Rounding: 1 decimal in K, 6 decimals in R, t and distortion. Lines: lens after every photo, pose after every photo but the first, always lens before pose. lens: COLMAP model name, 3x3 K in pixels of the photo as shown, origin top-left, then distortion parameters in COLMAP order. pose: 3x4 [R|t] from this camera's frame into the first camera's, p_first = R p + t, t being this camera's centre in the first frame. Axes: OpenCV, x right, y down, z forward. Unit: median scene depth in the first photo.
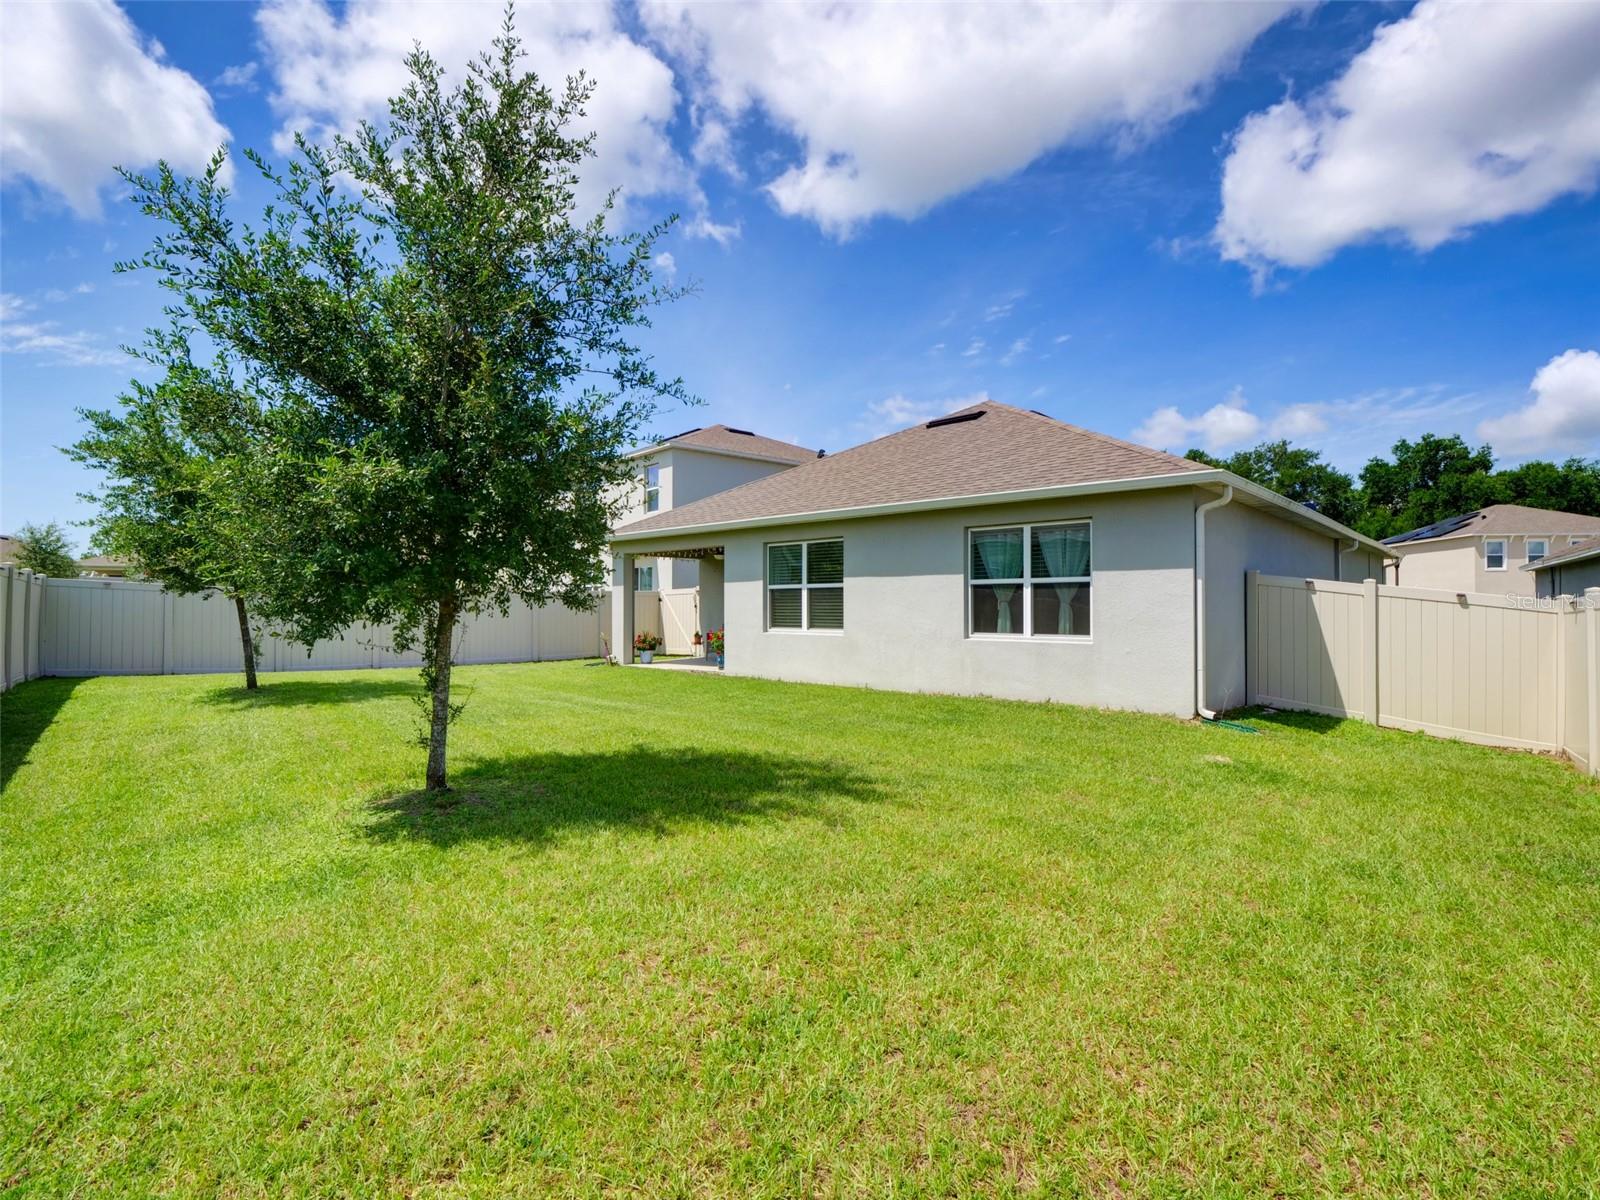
lens RADIAL K [[784.9, 0, 799.0], [0, 784.9, 598.2], [0, 0, 1]] dist [-0.010579, -0.001898]
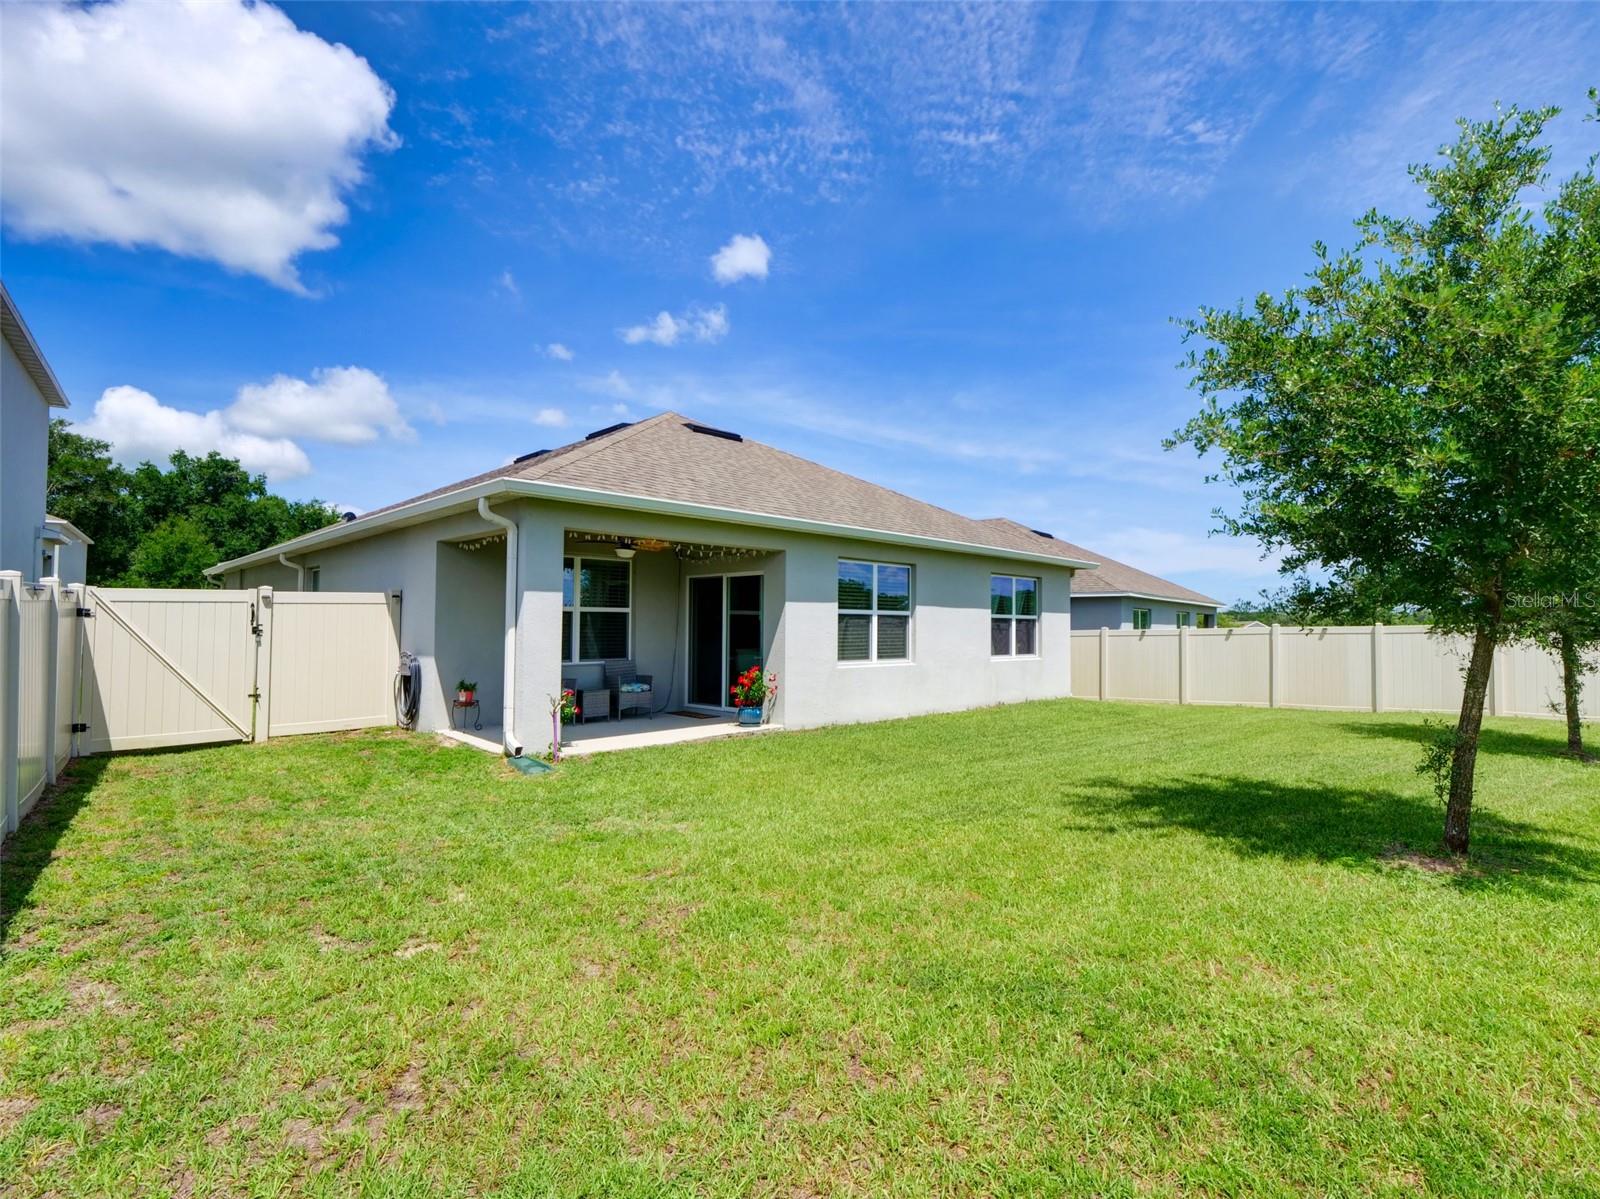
lens RADIAL K [[784.9, 0, 799.0], [0, 784.9, 597.7], [0, 0, 1]] dist [-0.010579, -0.001898]
pose [[-0.006540, 0.034251, 0.999392, -0.874585], [-0.016827, 0.999268, -0.034357, 0.000065], [-0.999837, -0.017042, -0.005959, 1.079509]]
